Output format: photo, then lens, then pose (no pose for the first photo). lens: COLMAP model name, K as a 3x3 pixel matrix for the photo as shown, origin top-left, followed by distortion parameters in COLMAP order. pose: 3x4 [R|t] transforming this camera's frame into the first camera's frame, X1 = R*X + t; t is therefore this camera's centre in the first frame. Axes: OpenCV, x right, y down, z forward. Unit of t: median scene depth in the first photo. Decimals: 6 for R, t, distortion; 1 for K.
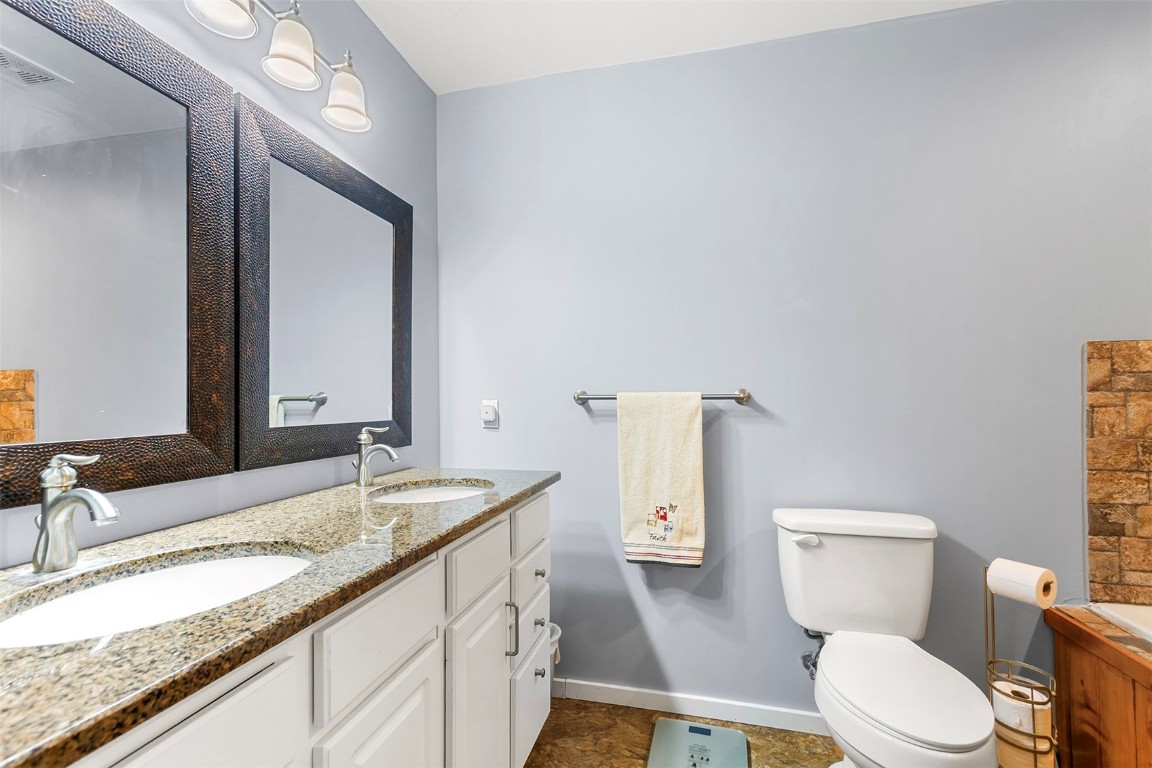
lens RADIAL K [[546.7, 0, 571.6], [0, 546.7, 390.1], [0, 0, 1]] dist [0.018263, -0.000399]
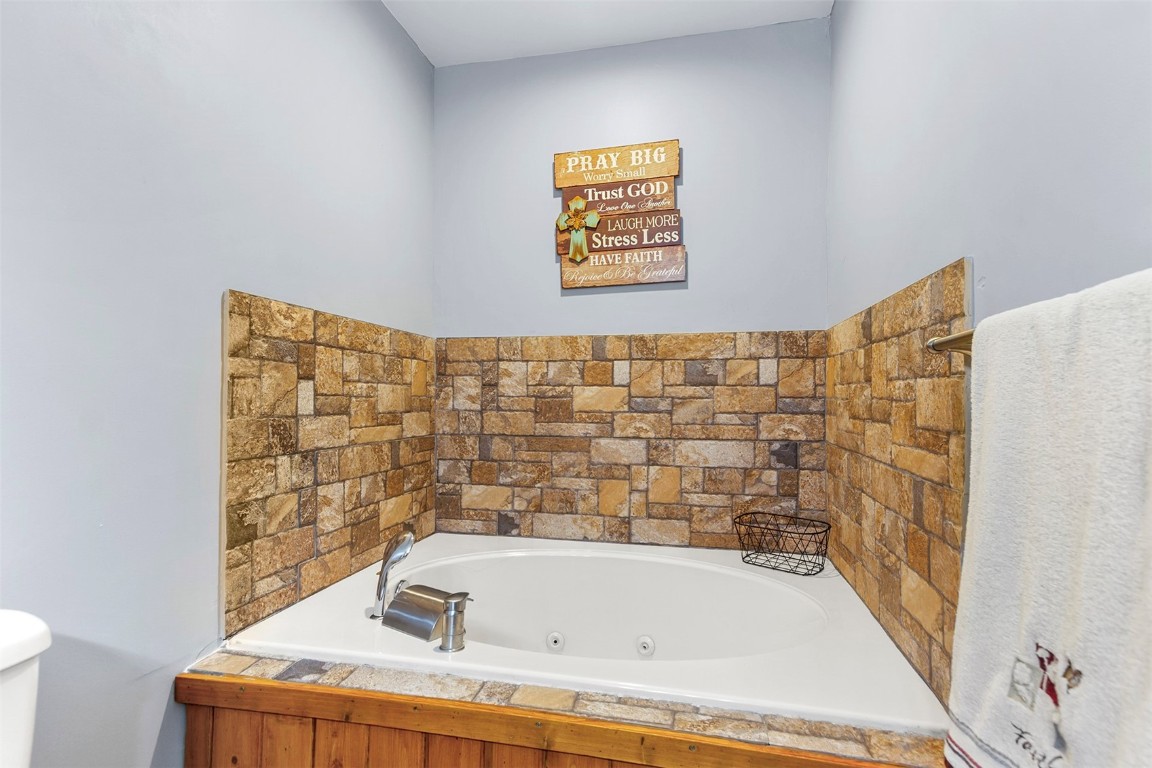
lens RADIAL K [[546.7, 0, 574.9], [0, 546.7, 397.0], [0, 0, 1]] dist [0.018263, -0.000399]
pose [[-0.010369, 0.008456, 0.999910, 0.189558], [-0.007021, 0.999939, -0.008529, 0.060334], [-0.999922, -0.007108, -0.010309, 0.548079]]
